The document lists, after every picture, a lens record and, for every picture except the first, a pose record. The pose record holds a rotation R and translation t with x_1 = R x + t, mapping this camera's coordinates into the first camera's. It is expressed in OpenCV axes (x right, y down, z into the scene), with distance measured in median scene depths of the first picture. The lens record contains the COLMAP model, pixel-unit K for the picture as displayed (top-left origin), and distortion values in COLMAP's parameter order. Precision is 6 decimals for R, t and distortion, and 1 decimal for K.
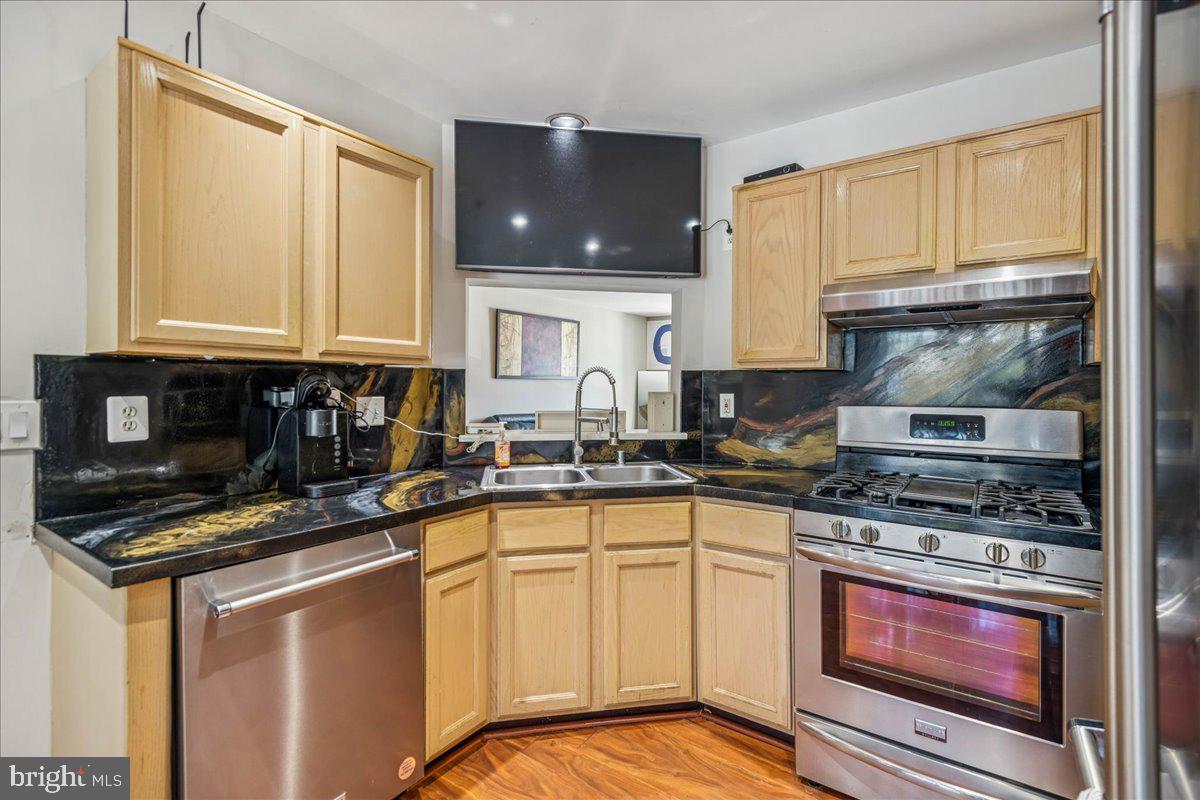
lens RADIAL K [[534.2, 0, 609.6], [0, 534.2, 382.0], [0, 0, 1]] dist [0.001858, -0.000175]
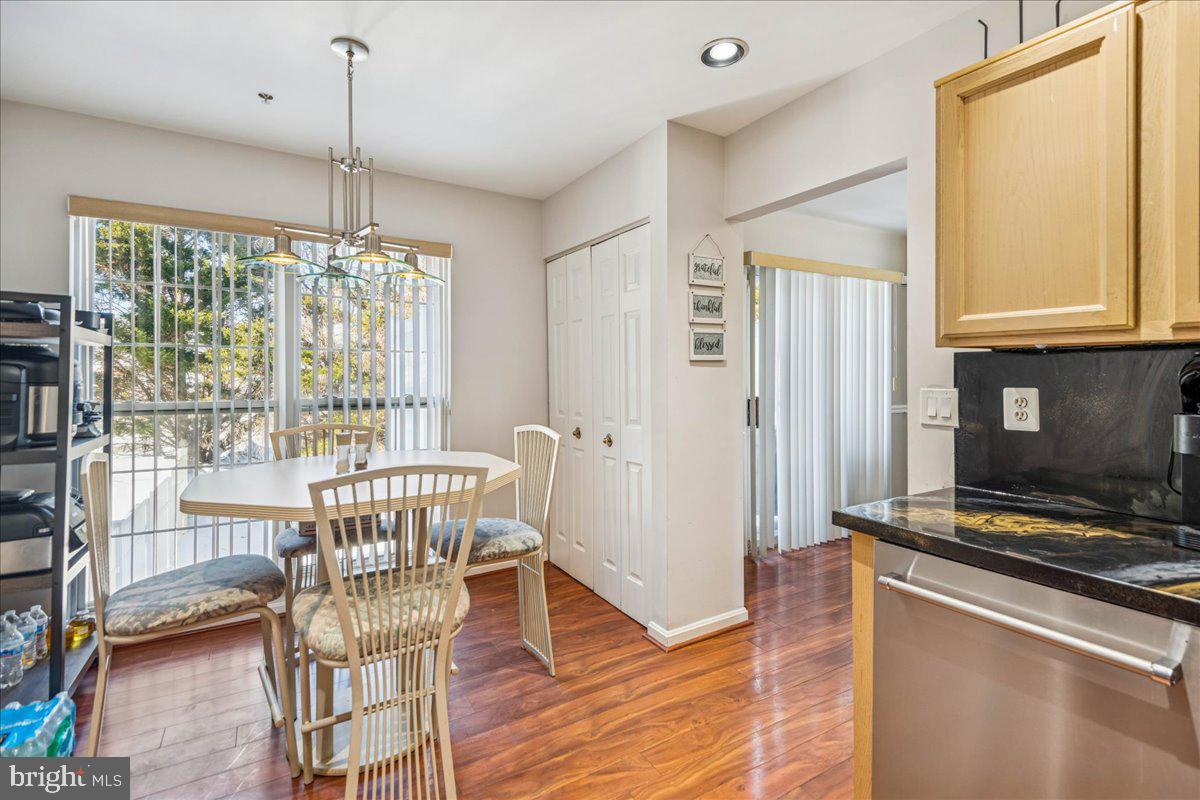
lens RADIAL K [[534.2, 0, 609.6], [0, 534.2, 382.0], [0, 0, 1]] dist [0.001858, -0.000175]
pose [[-0.408206, 0.005744, -0.912872, 0.322050], [0.004296, 0.999981, 0.004371, 0.006171], [0.912880, -0.002138, -0.408223, 0.580445]]
